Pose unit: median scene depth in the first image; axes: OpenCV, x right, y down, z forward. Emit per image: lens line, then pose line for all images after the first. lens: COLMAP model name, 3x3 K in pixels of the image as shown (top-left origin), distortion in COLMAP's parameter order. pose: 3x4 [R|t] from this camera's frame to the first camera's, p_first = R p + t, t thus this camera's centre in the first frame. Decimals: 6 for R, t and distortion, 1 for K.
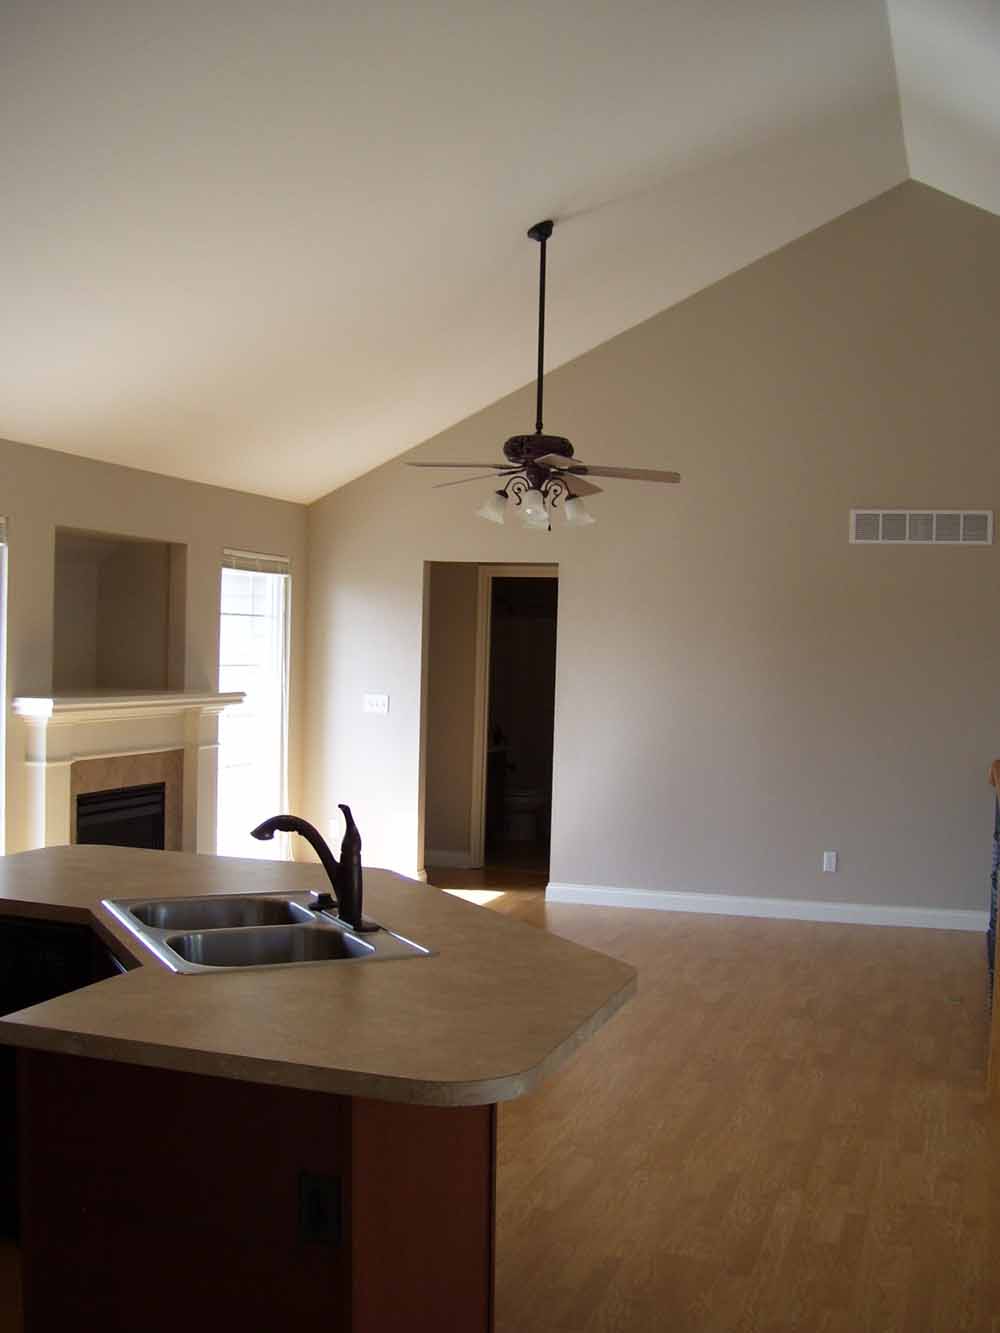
lens RADIAL K [[1520.1, 0, 441.6], [0, 1520.1, 665.2], [0, 0, 1]] dist [-0.126725, -0.001533]
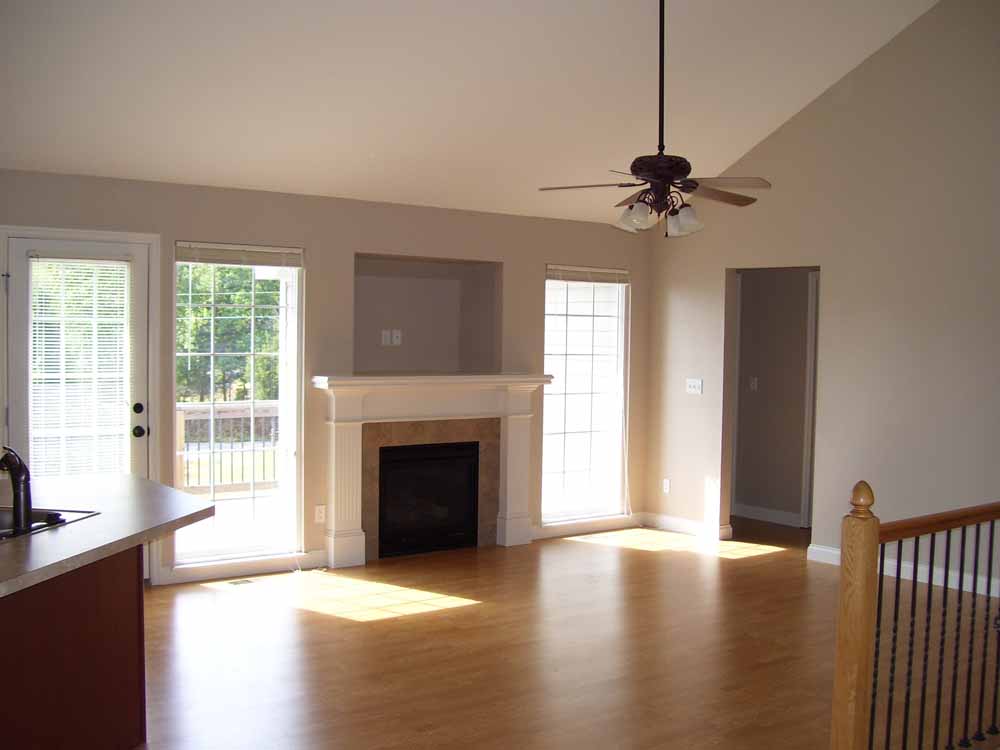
lens RADIAL K [[1118.5, 0, 500.0], [0, 1118.5, 375.0], [0, 0, 1]] dist [-0.071427, 0.011892]
pose [[0.843563, 0.010379, -0.536930, 0.357856], [-0.003404, 0.999896, 0.013980, 0.004745], [0.537020, -0.009966, 0.843511, 0.177695]]
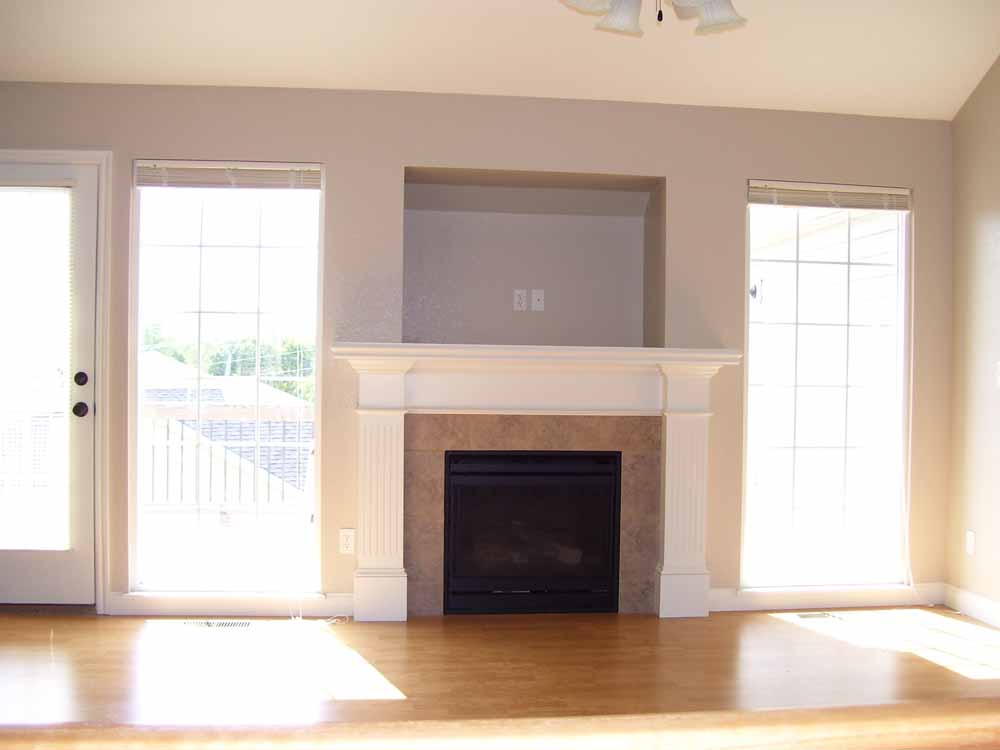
lens RADIAL K [[1140.3, 0, 500.0], [0, 1140.3, 375.0], [0, 0, 1]] dist [-0.126725, -0.001533]
pose [[0.458610, -0.007360, -0.888607, 0.362606], [-0.016972, 0.999711, -0.017039, 0.044991], [0.888475, 0.022896, 0.458353, 0.631489]]
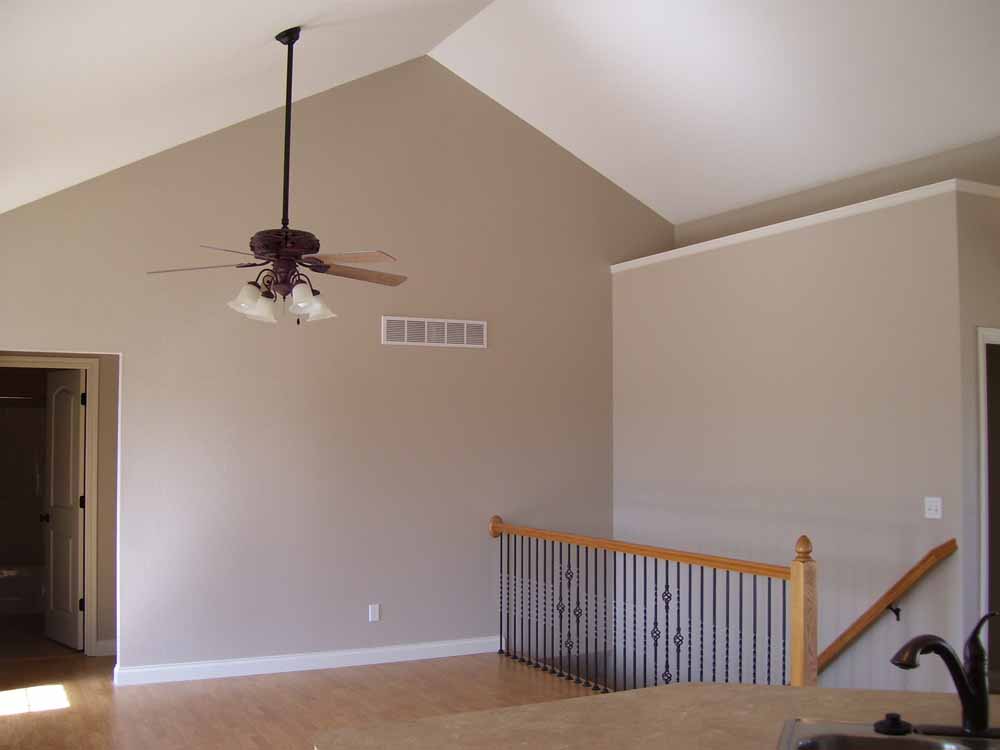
lens RADIAL K [[1140.3, 0, 500.0], [0, 1140.3, 375.0], [0, 0, 1]] dist [-0.126725, -0.001533]
pose [[0.681339, 0.012299, 0.731865, -0.334868], [0.028134, 0.998680, -0.042974, -0.014999], [-0.731427, 0.049870, 0.680094, 0.322586]]
